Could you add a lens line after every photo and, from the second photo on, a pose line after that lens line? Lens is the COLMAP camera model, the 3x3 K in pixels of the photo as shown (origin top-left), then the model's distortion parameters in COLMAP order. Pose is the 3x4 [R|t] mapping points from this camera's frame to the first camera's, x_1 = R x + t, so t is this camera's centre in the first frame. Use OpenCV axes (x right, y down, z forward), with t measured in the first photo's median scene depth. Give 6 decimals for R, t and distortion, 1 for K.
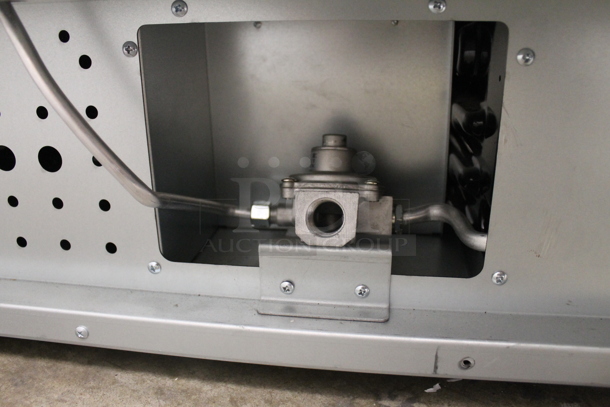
lens RADIAL K [[582.7, 0, 304.4], [0, 582.7, 204.2], [0, 0, 1]] dist [-0.102636, 0.000000]
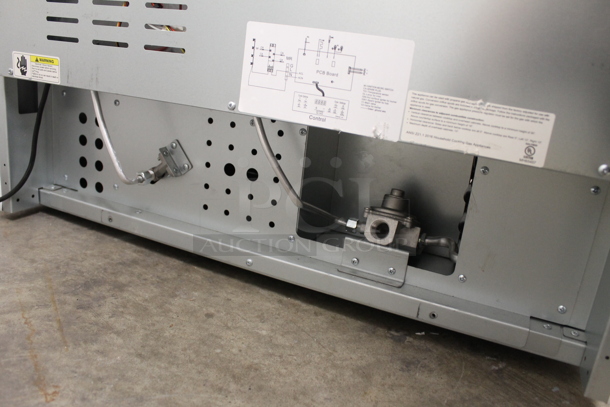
lens RADIAL K [[582.7, 0, 304.4], [0, 582.7, 202.9], [0, 0, 1]] dist [-0.102636, 0.000000]
pose [[0.958552, 0.192518, -0.210035, 0.180763], [-0.205259, 0.977872, -0.040436, 0.063715], [0.197603, 0.081872, 0.976857, -0.960730]]
